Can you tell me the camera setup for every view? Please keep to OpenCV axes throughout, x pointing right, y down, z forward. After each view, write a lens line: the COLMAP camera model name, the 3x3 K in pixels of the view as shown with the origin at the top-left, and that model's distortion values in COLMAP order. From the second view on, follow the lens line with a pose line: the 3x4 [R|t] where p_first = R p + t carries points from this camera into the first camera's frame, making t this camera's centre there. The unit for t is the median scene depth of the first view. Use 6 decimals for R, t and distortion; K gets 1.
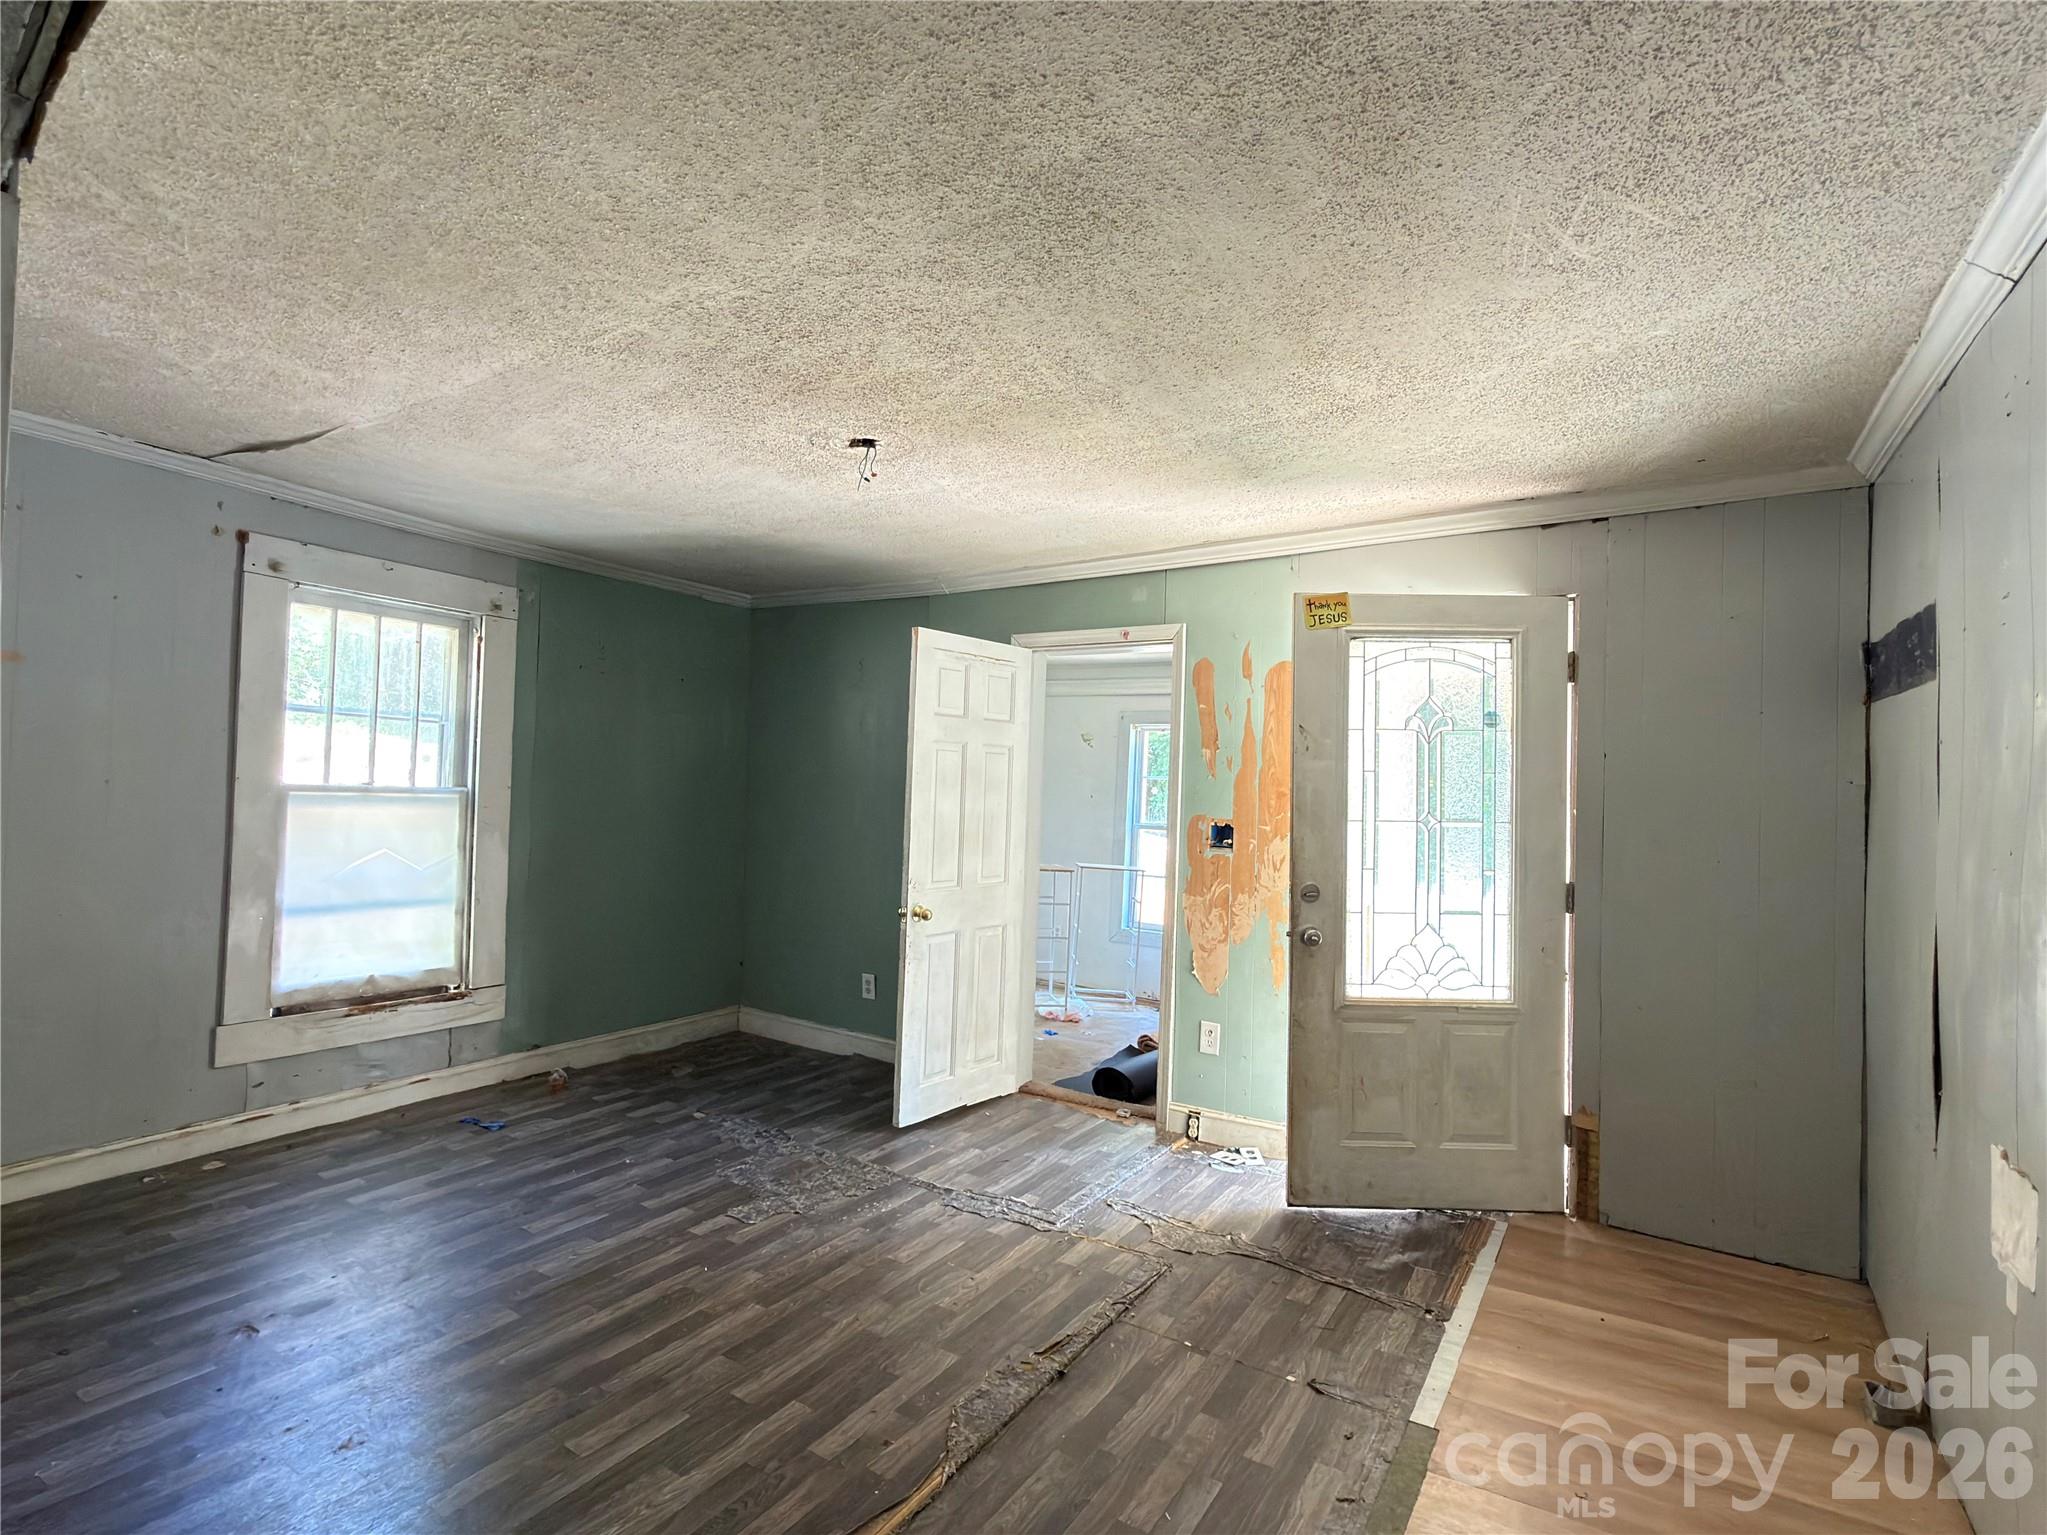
lens RADIAL K [[1004.5, 0, 1024.8], [0, 1004.5, 768.7], [0, 0, 1]] dist [-0.004084, -0.000583]
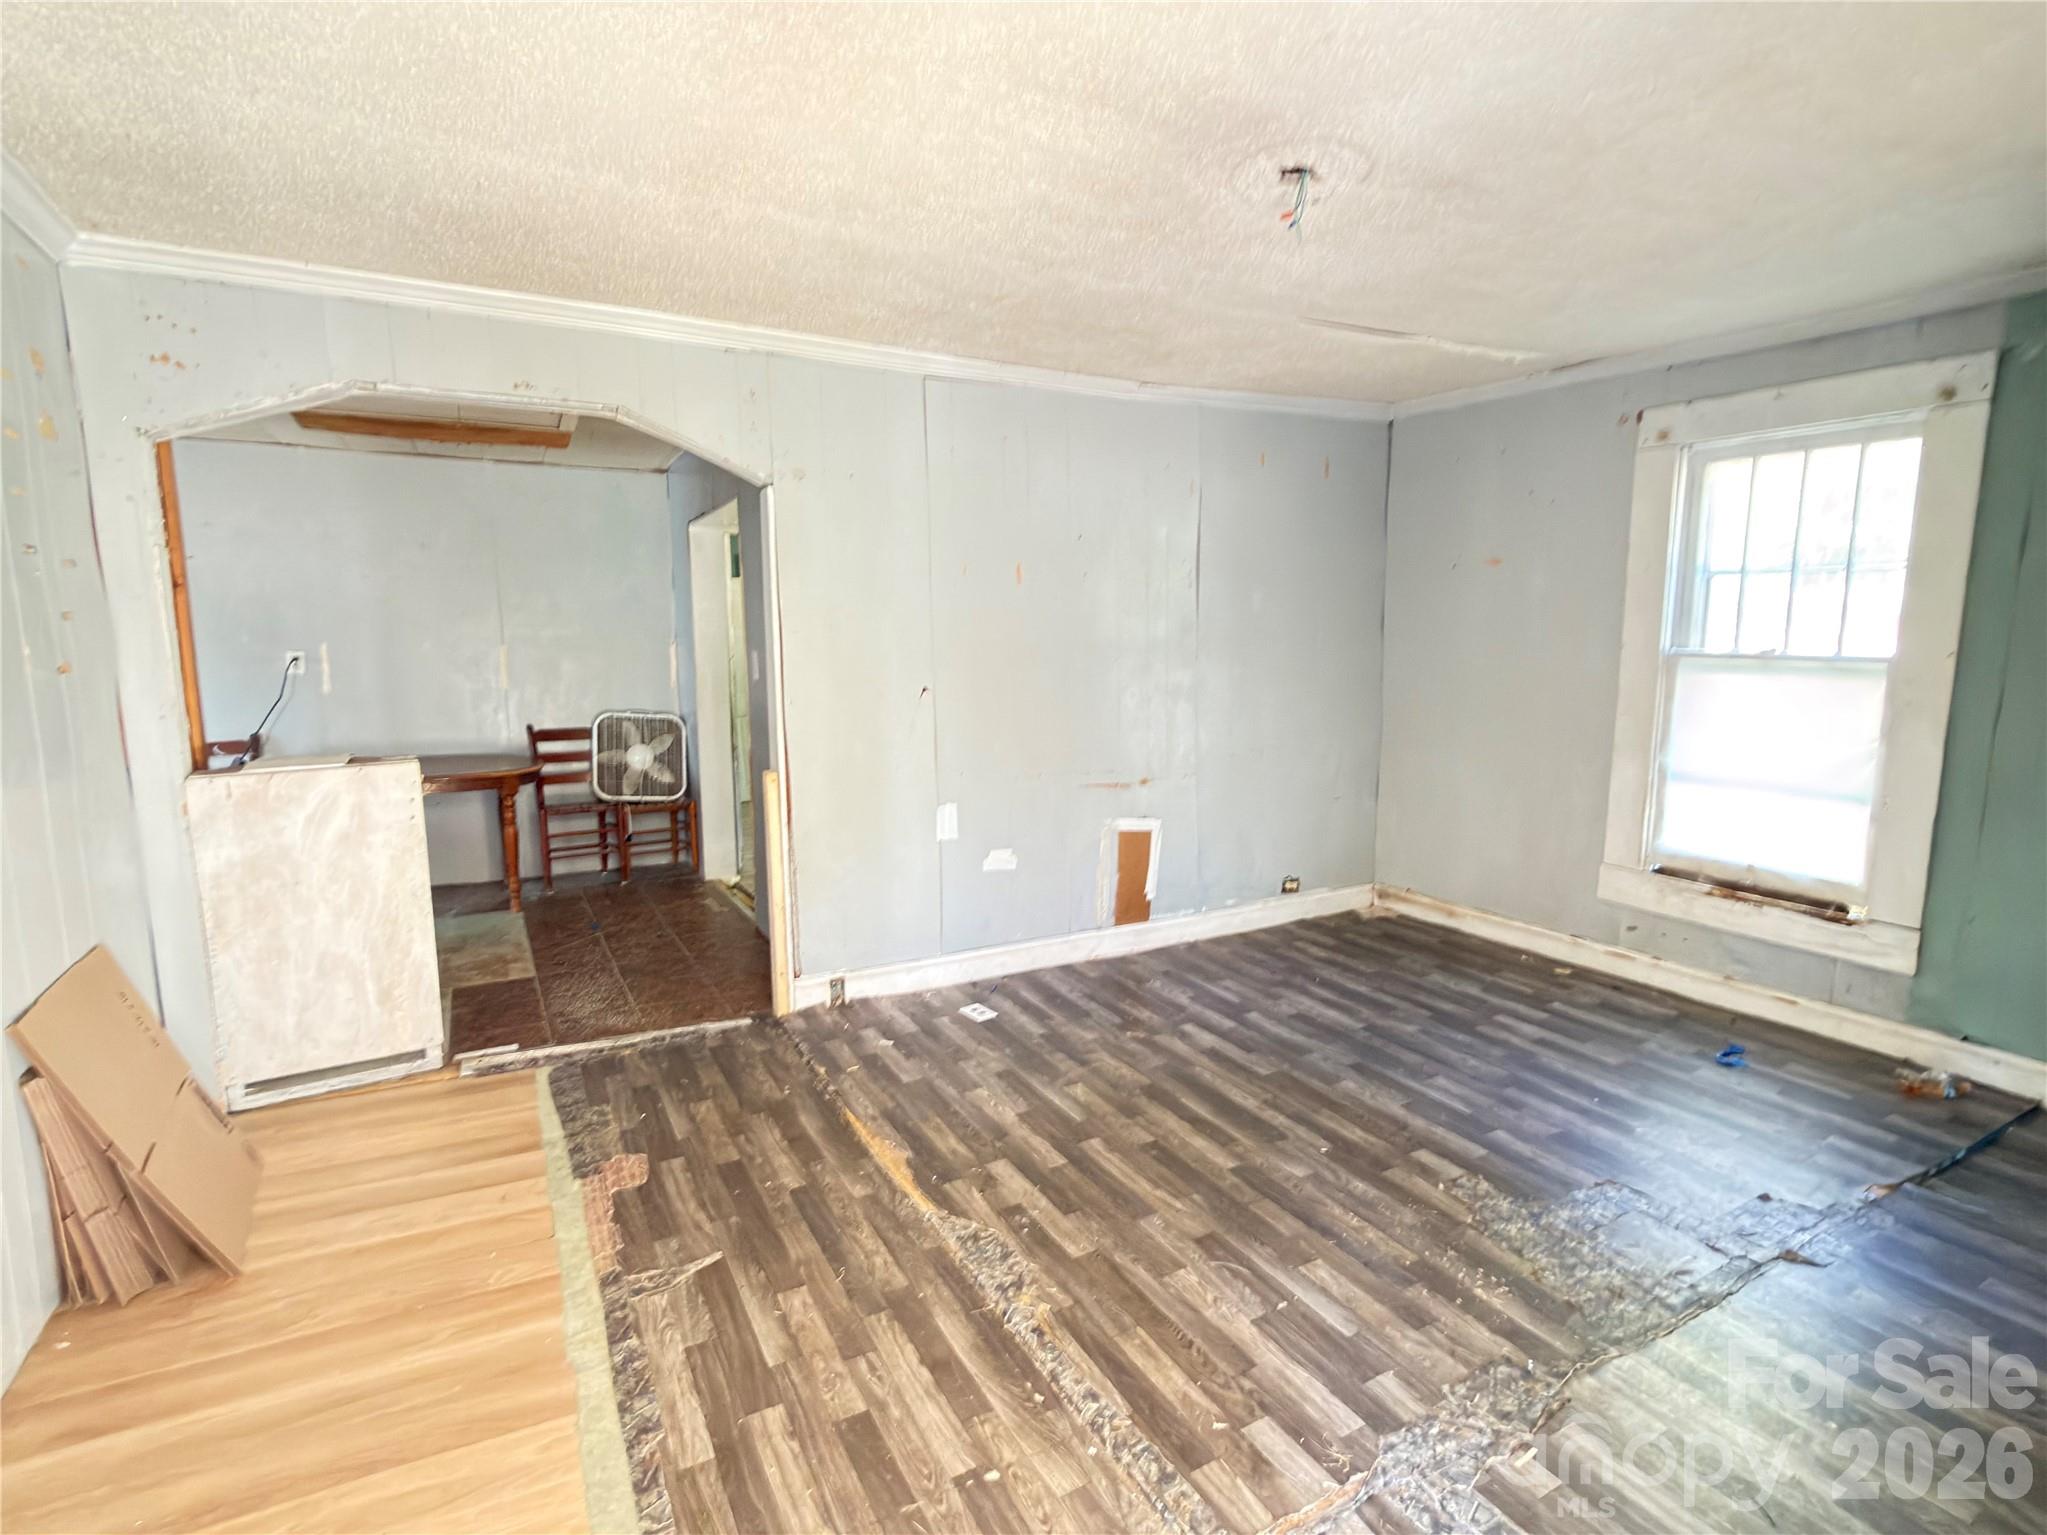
lens RADIAL K [[1004.5, 0, 1021.8], [0, 1004.5, 768.2], [0, 0, 1]] dist [-0.004084, -0.000583]
pose [[-0.488531, 0.088502, -0.868047, 0.501291], [0.004532, 0.995087, 0.098904, 0.031748], [0.872535, 0.044383, -0.486532, 0.963748]]
